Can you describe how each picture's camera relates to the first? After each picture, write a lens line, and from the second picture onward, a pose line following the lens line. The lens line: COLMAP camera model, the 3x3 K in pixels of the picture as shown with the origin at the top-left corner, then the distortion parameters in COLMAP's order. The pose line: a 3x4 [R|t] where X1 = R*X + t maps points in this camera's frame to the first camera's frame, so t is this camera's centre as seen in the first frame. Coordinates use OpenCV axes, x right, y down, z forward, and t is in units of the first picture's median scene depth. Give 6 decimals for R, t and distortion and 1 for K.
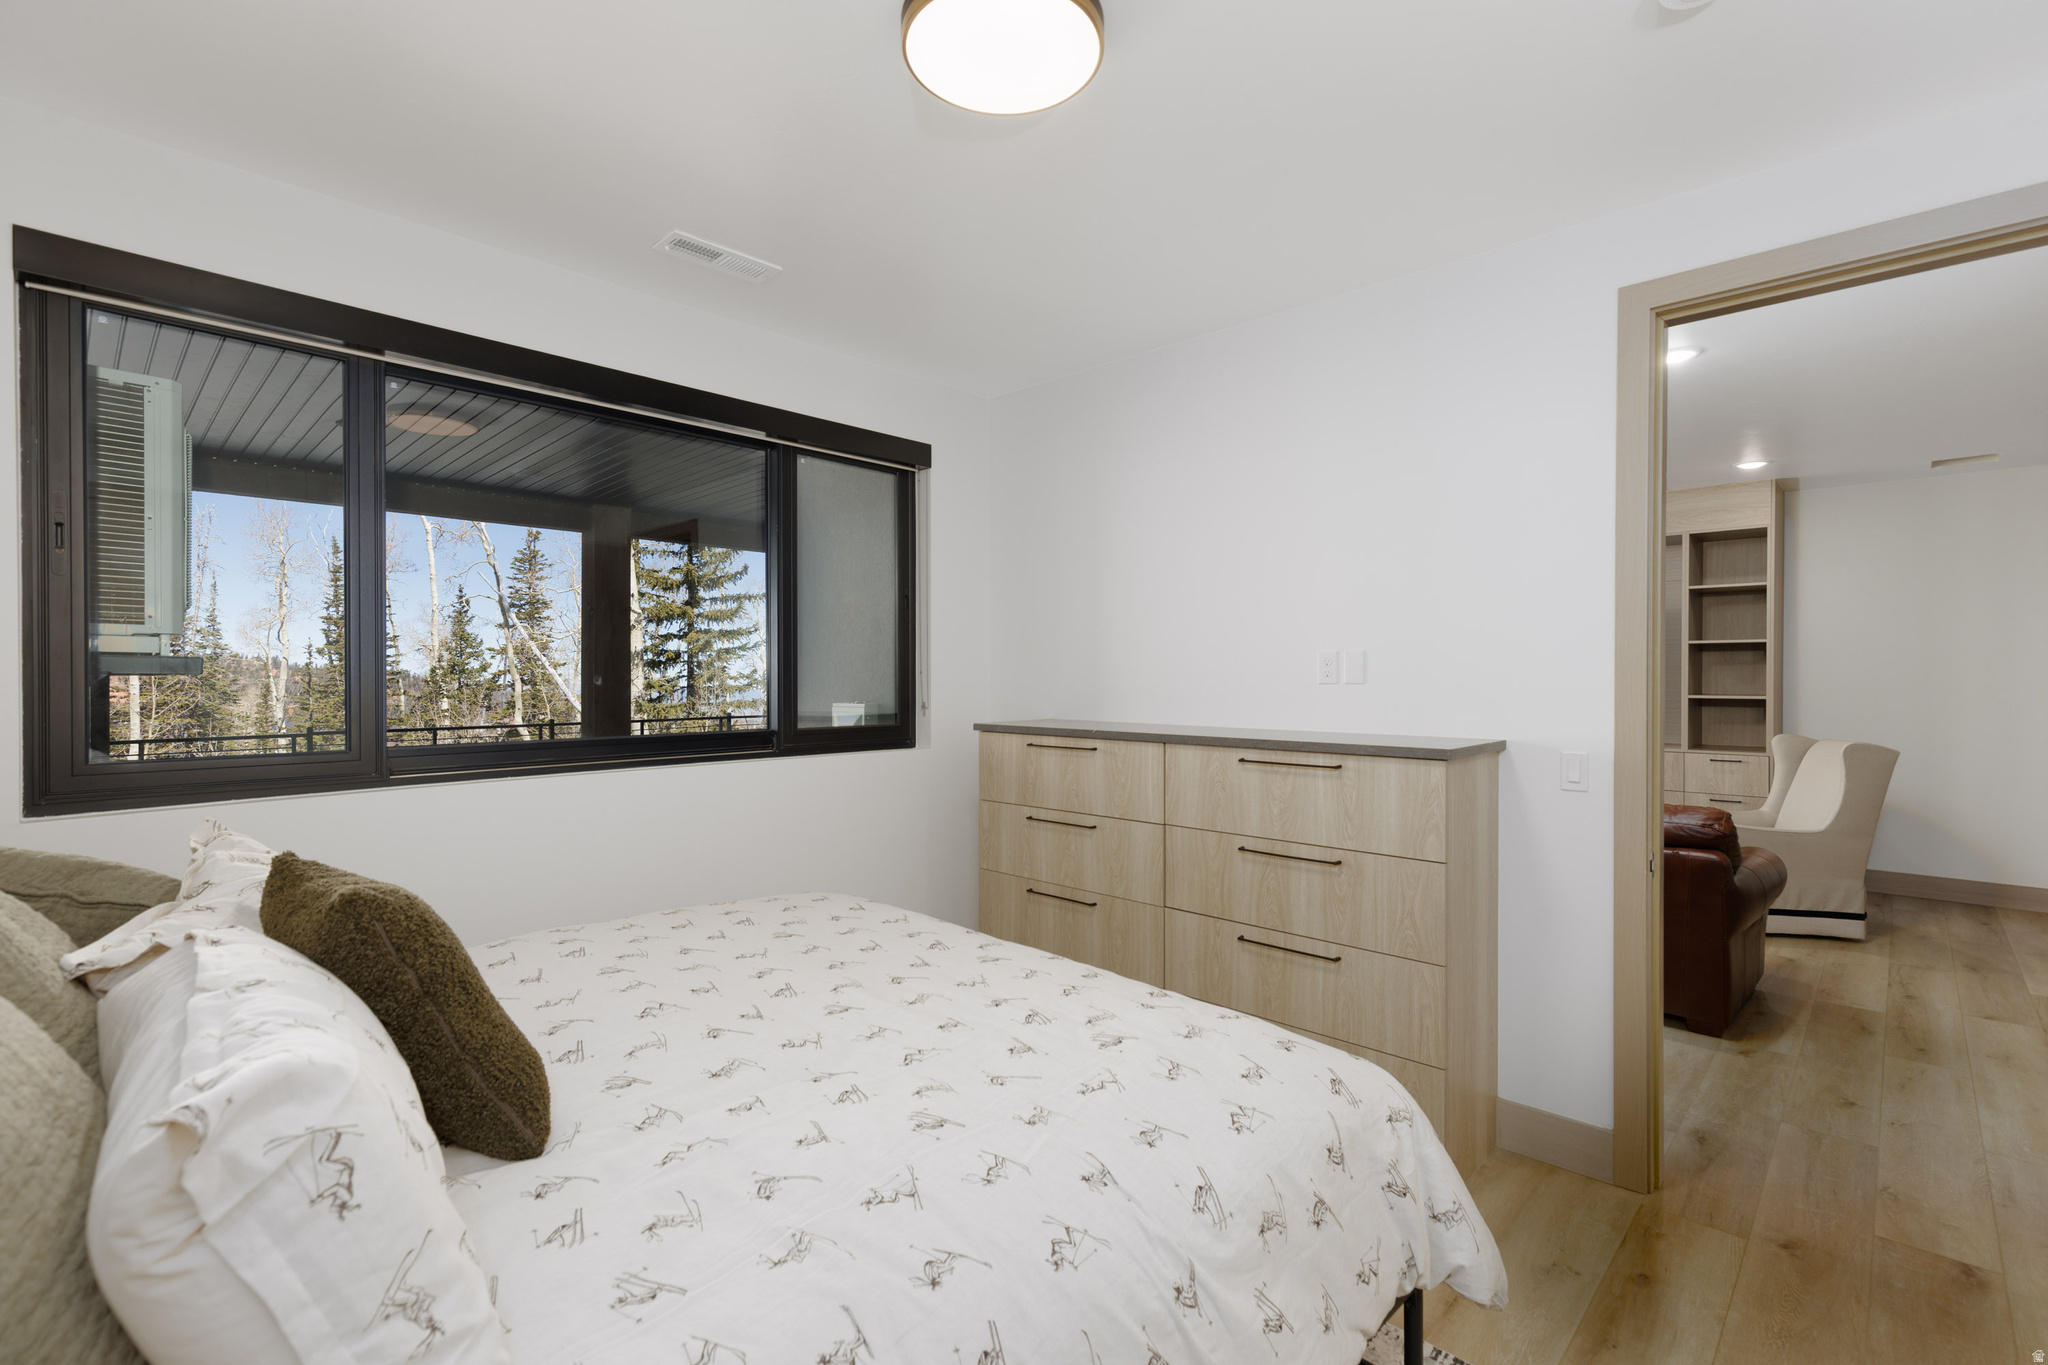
lens RADIAL K [[913.6, 0, 1037.3], [0, 913.6, 671.3], [0, 0, 1]] dist [0.011134, -0.002004]
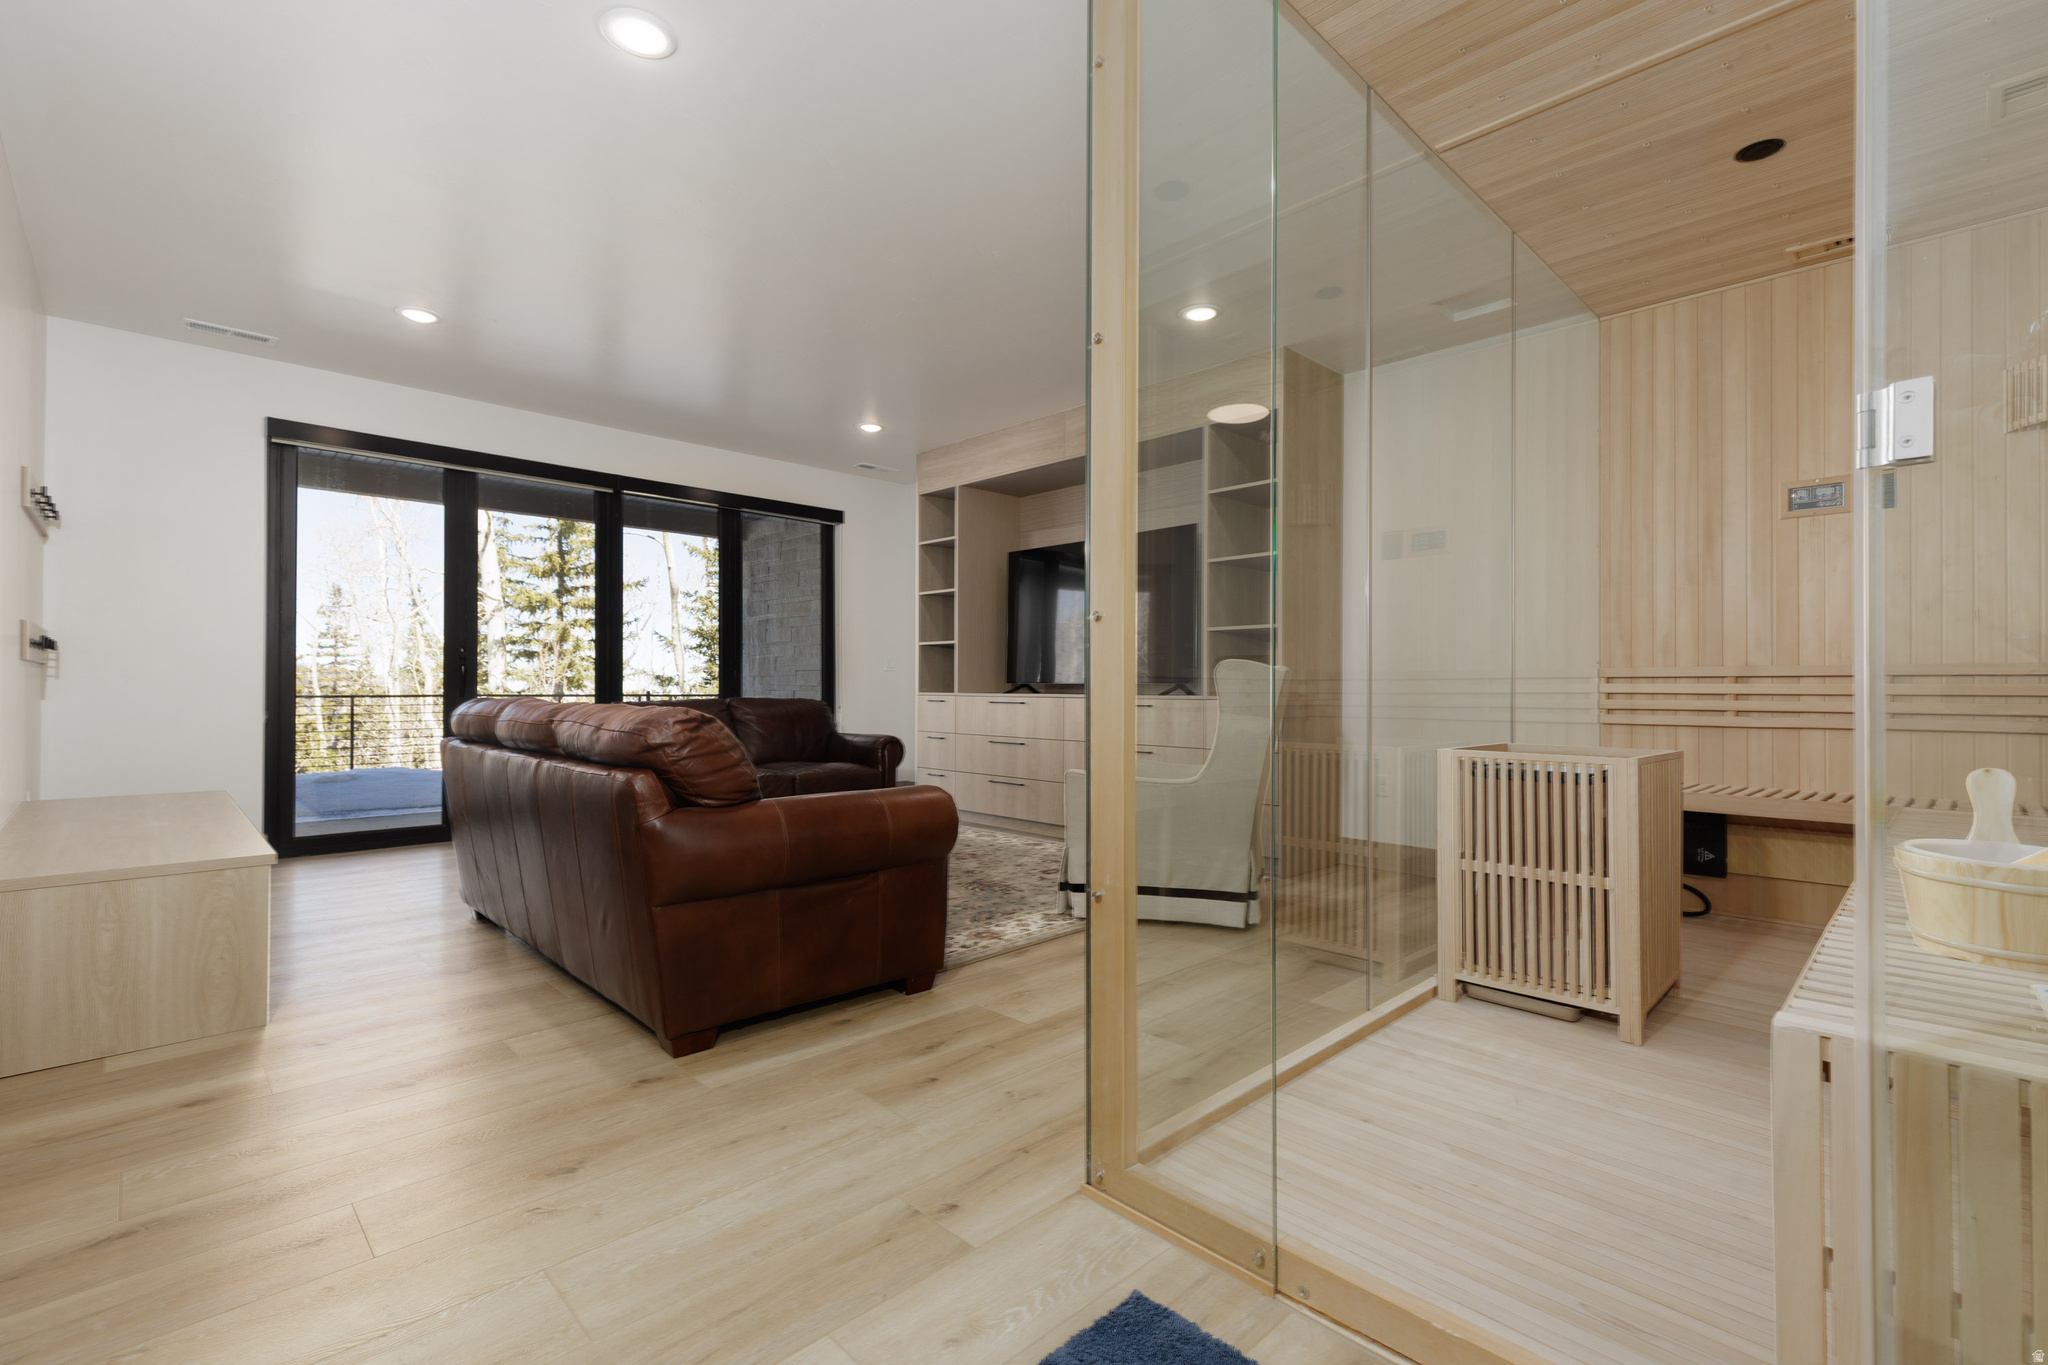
lens RADIAL K [[913.6, 0, 1029.9], [0, 913.6, 677.5], [0, 0, 1]] dist [0.011134, -0.002004]
pose [[0.999233, 0.001531, -0.039140, 0.595114], [-0.001674, 0.999992, -0.003628, 0.073576], [0.039134, 0.003691, 0.999227, 0.203304]]
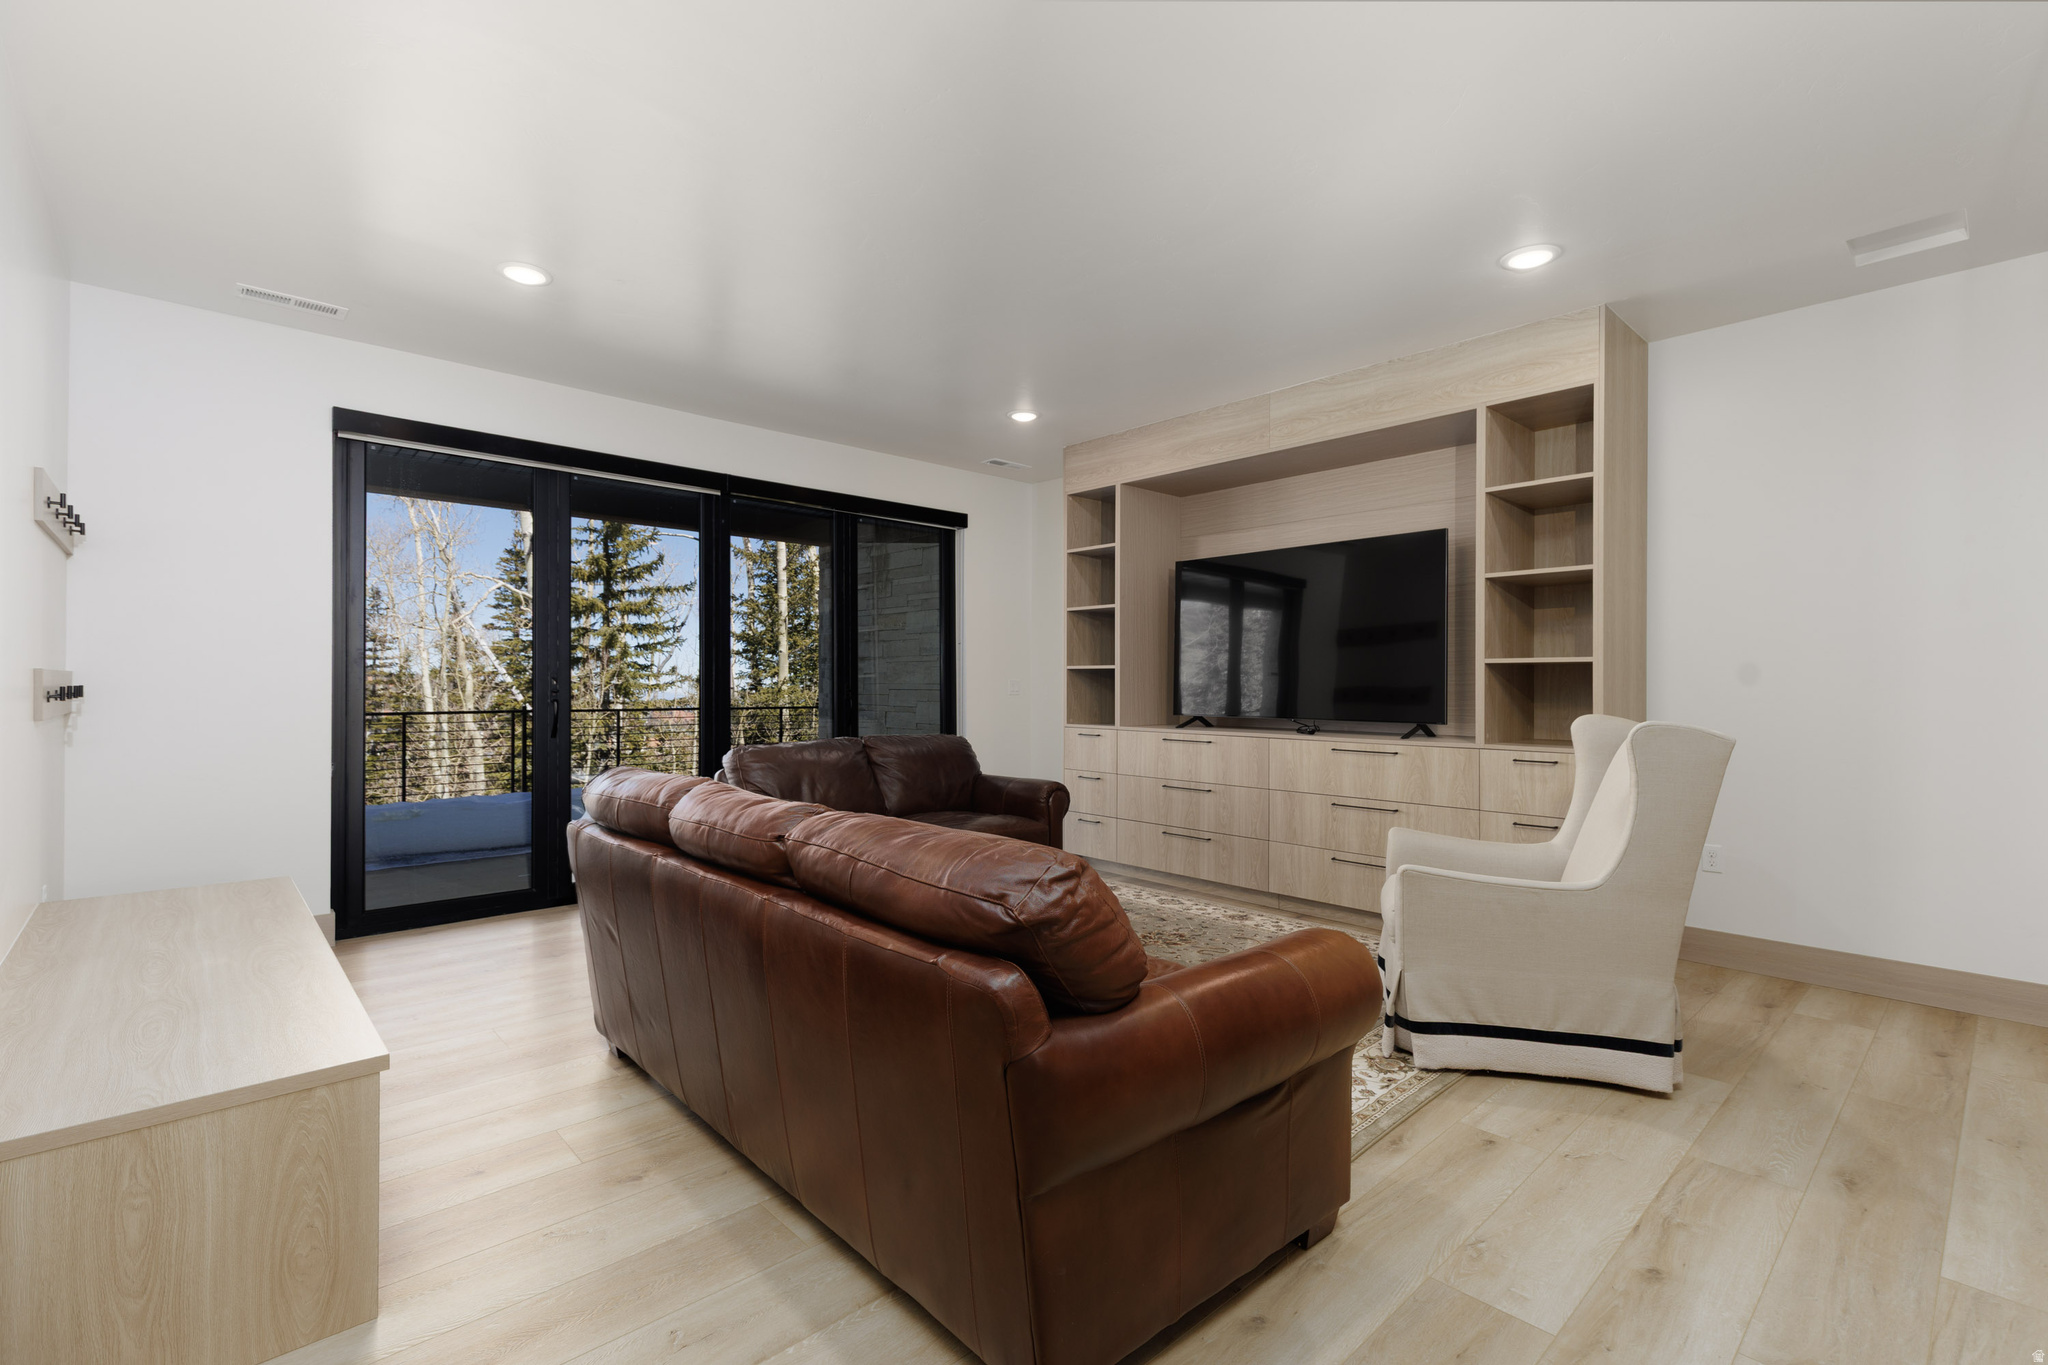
lens RADIAL K [[913.6, 0, 1031.2], [0, 913.6, 676.4], [0, 0, 1]] dist [0.011134, -0.002004]
pose [[0.998025, 0.000043, -0.062823, 0.441437], [-0.000211, 0.999996, -0.002678, 0.040461], [0.062823, 0.002686, 0.998021, 0.349345]]
